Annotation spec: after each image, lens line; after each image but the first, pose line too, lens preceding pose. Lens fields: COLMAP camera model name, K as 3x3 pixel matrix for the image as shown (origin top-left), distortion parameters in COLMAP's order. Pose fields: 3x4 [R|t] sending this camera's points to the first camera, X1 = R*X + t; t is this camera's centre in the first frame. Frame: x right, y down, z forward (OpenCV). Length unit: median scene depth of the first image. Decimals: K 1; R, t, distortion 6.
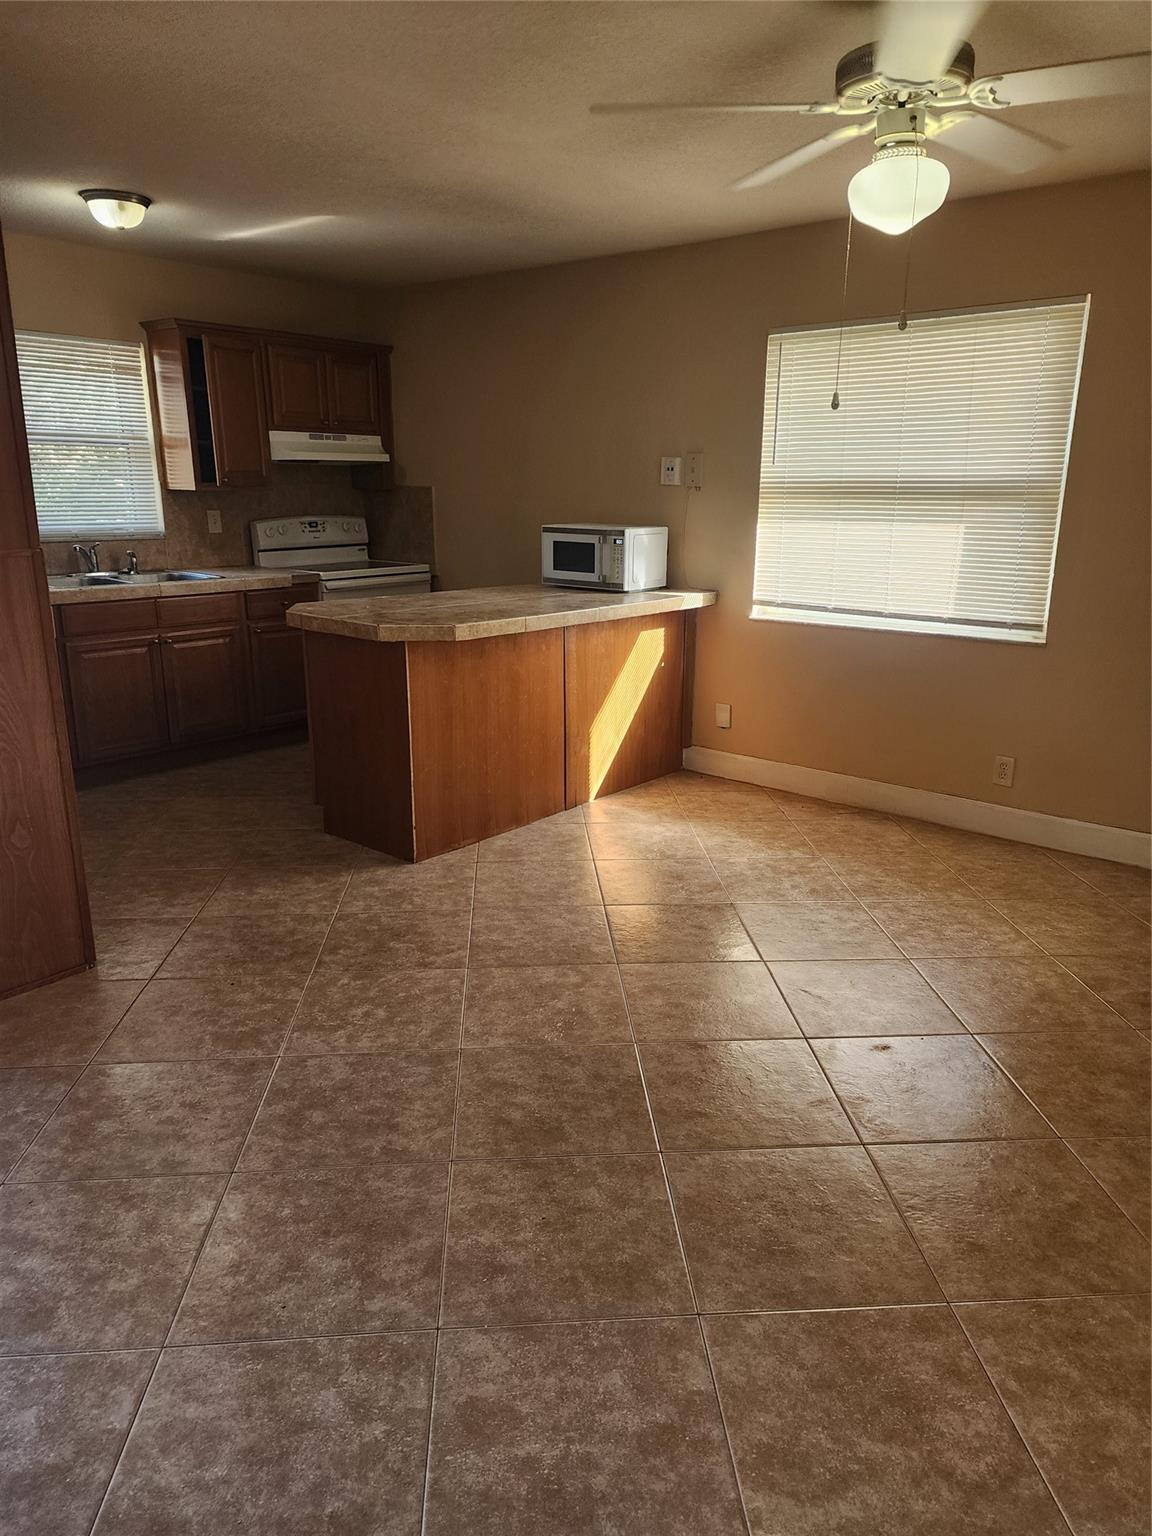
lens RADIAL K [[1033.6, 0, 584.6], [0, 1033.6, 768.6], [0, 0, 1]] dist [0.096168, -0.082172]
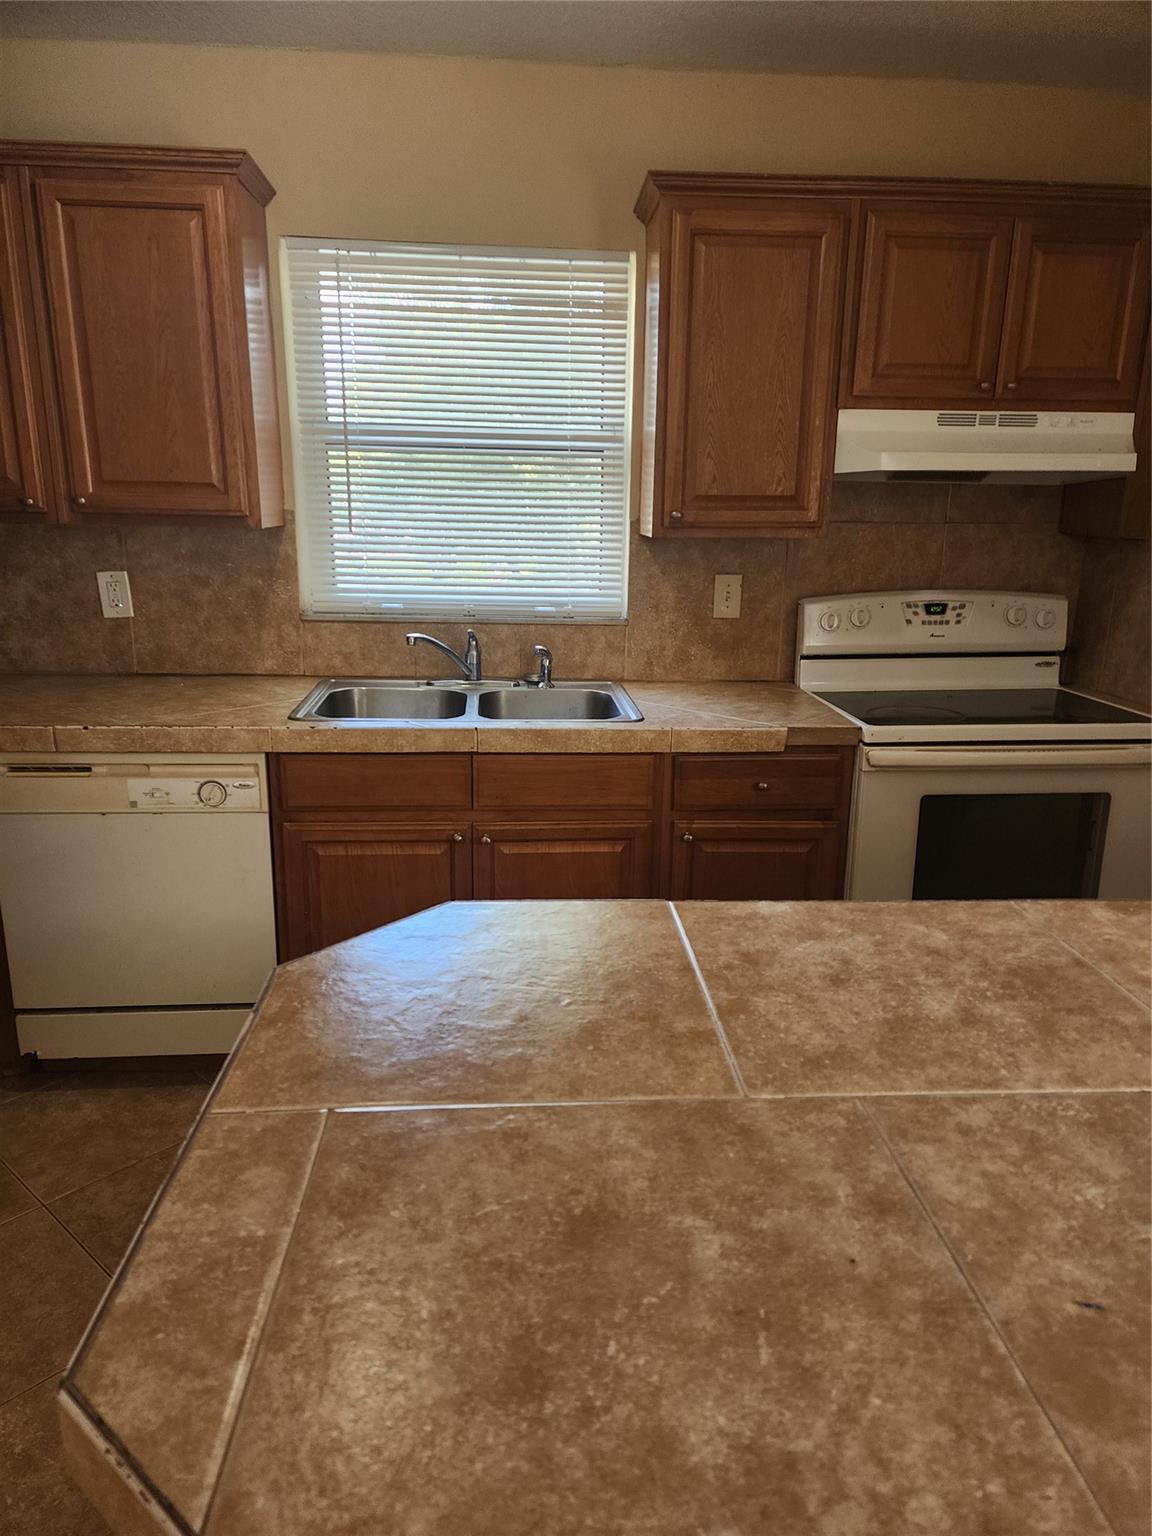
lens RADIAL K [[1019.0, 0, 595.3], [0, 1019.0, 786.1], [0, 0, 1]] dist [0.102279, -0.085175]
pose [[0.706133, 0.190611, -0.681941, -0.034171], [-0.202319, 0.977249, 0.063657, -0.167195], [0.678560, 0.093020, 0.728632, 0.609561]]
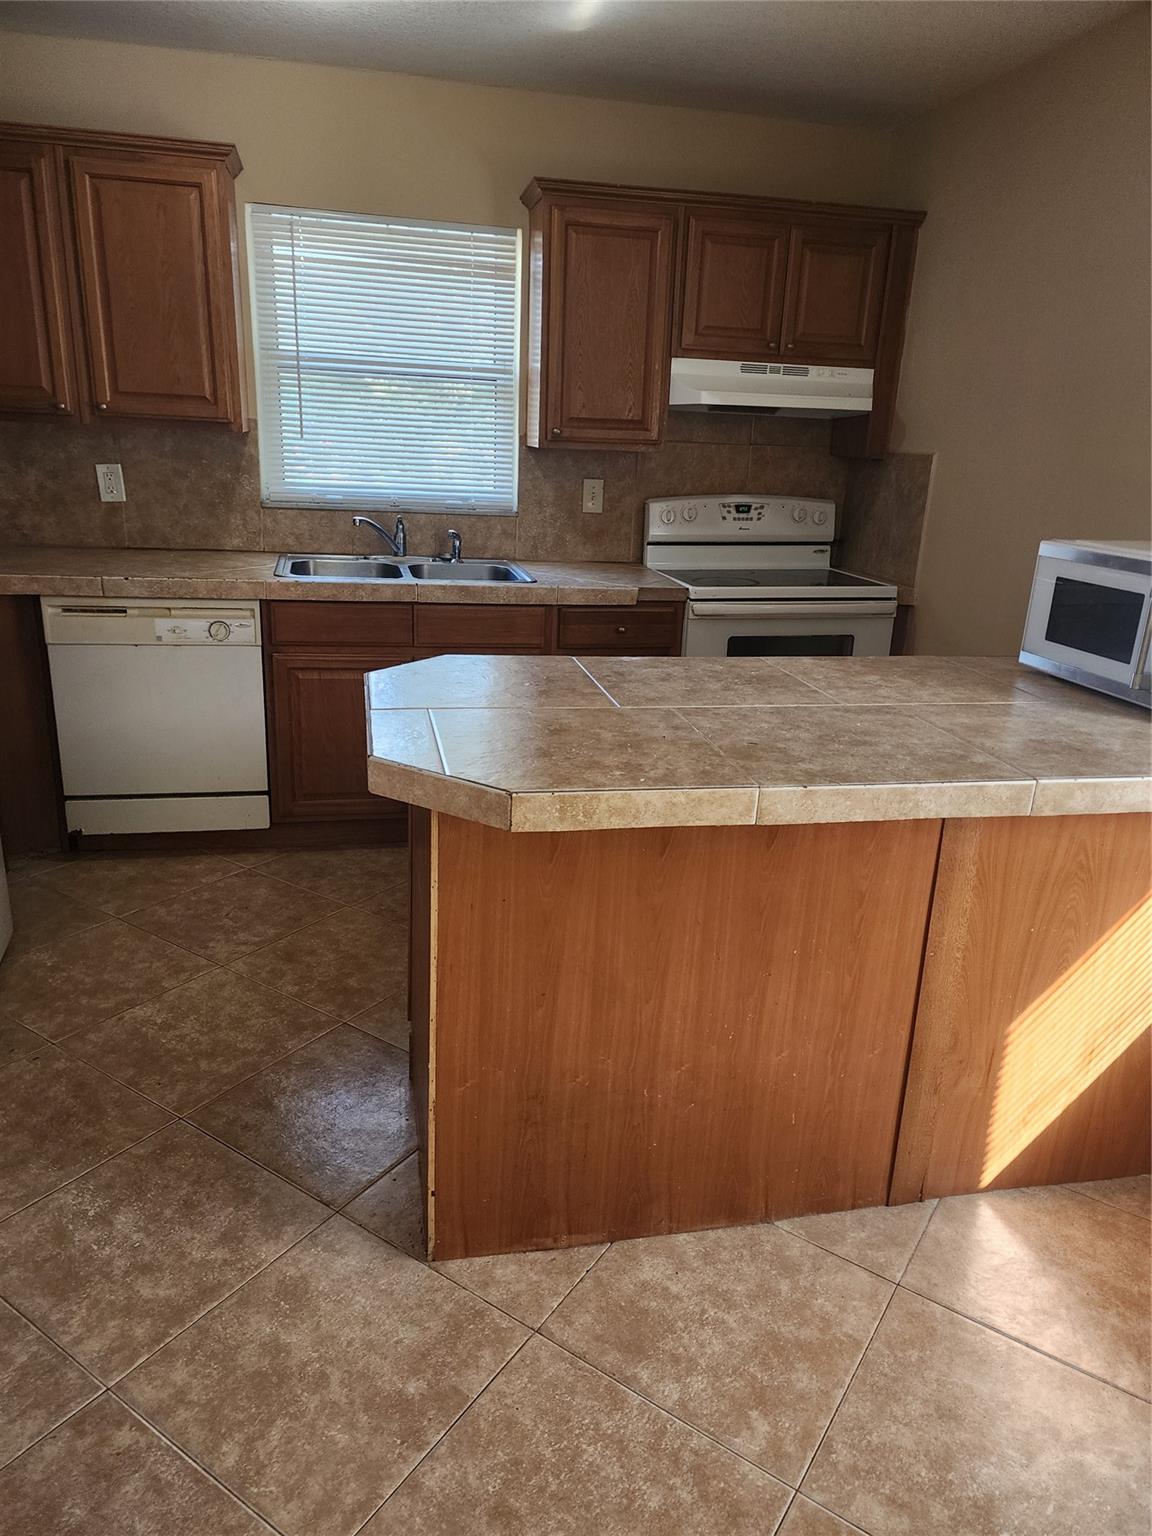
lens RADIAL K [[1033.6, 0, 584.6], [0, 1033.6, 768.6], [0, 0, 1]] dist [0.096168, -0.082172]
pose [[0.792933, 0.213051, -0.570847, 0.075512], [-0.200378, 0.975945, 0.085907, -0.121386], [0.575418, 0.046267, 0.816550, 0.457438]]
